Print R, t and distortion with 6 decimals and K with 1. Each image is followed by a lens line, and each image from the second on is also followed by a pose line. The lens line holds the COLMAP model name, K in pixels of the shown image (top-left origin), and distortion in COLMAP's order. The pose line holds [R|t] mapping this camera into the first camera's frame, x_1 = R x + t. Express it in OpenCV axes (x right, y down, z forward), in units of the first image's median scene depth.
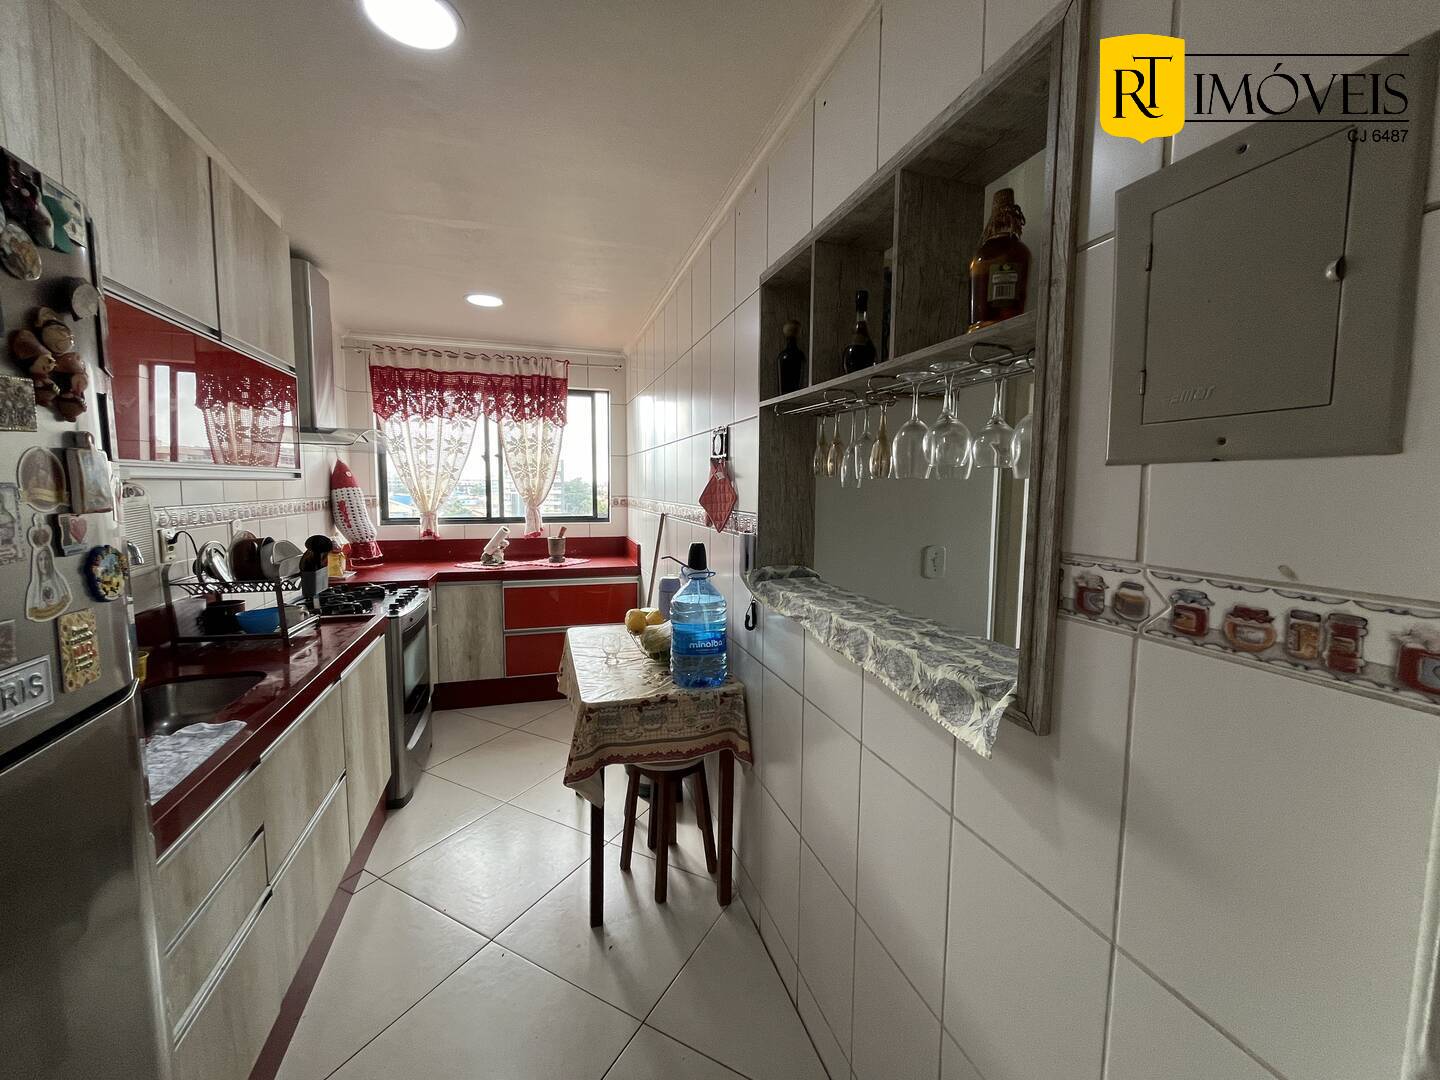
lens RADIAL K [[579.1, 0, 719.8], [0, 579.1, 536.0], [0, 0, 1]] dist [-0.002204, -0.000627]
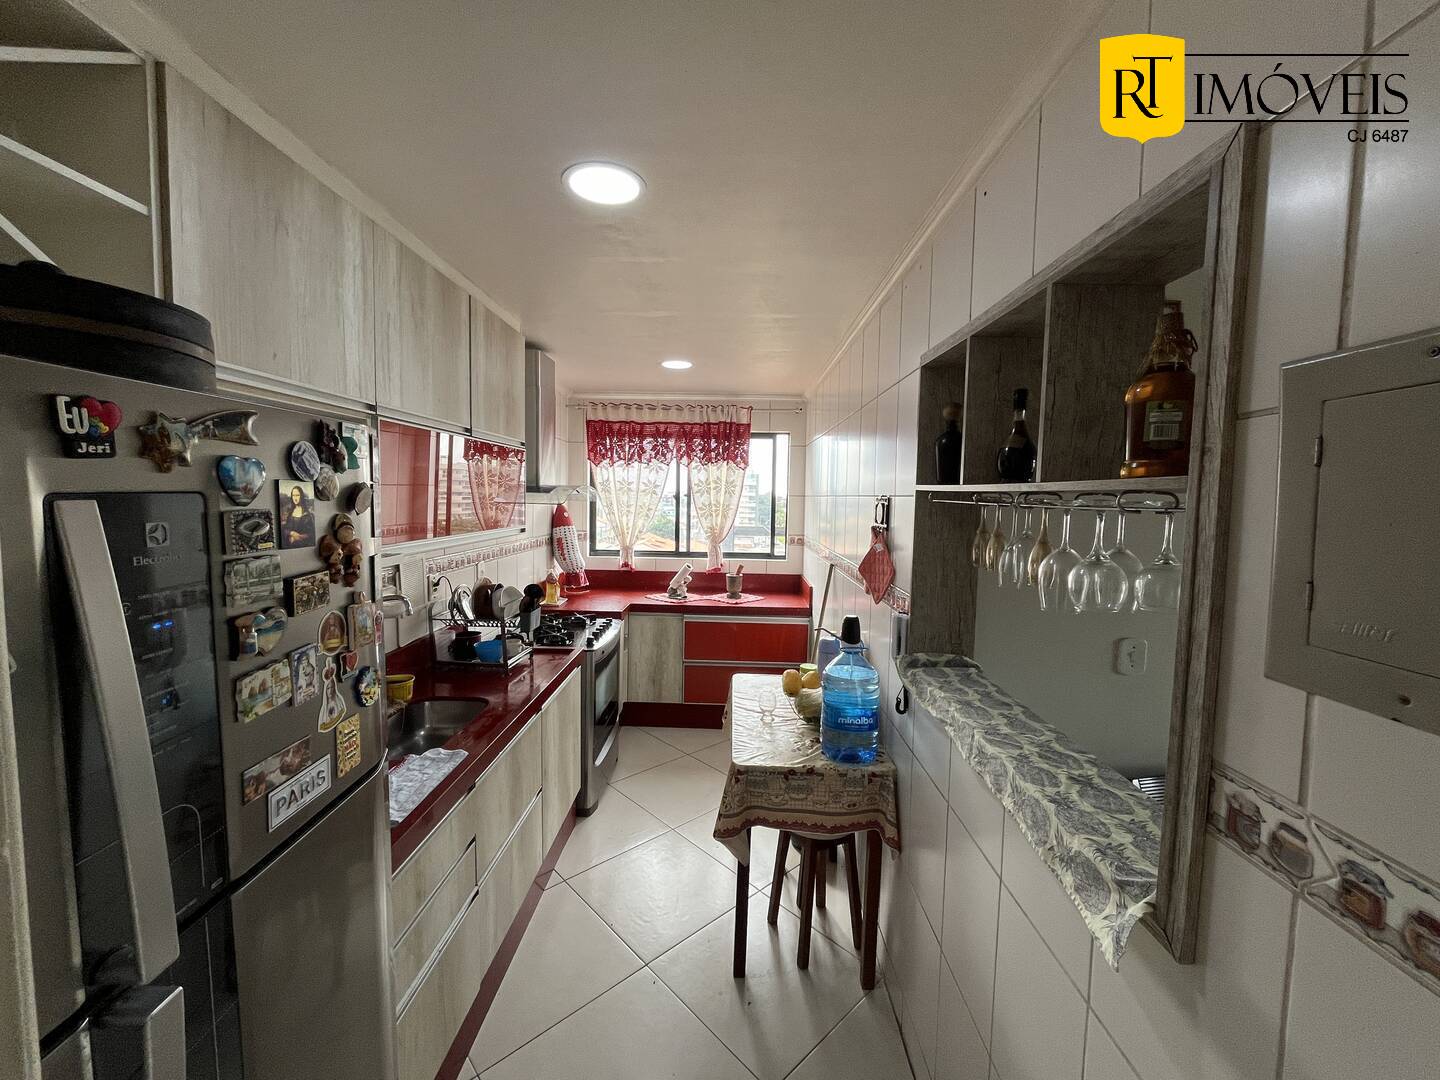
lens RADIAL K [[579.1, 0, 719.8], [0, 579.1, 536.0], [0, 0, 1]] dist [-0.002204, -0.000627]
pose [[0.946086, 0.032539, -0.322277, 0.065755], [-0.039627, 0.999095, -0.015456, -0.105799], [0.321483, 0.027394, 0.946519, -0.024349]]
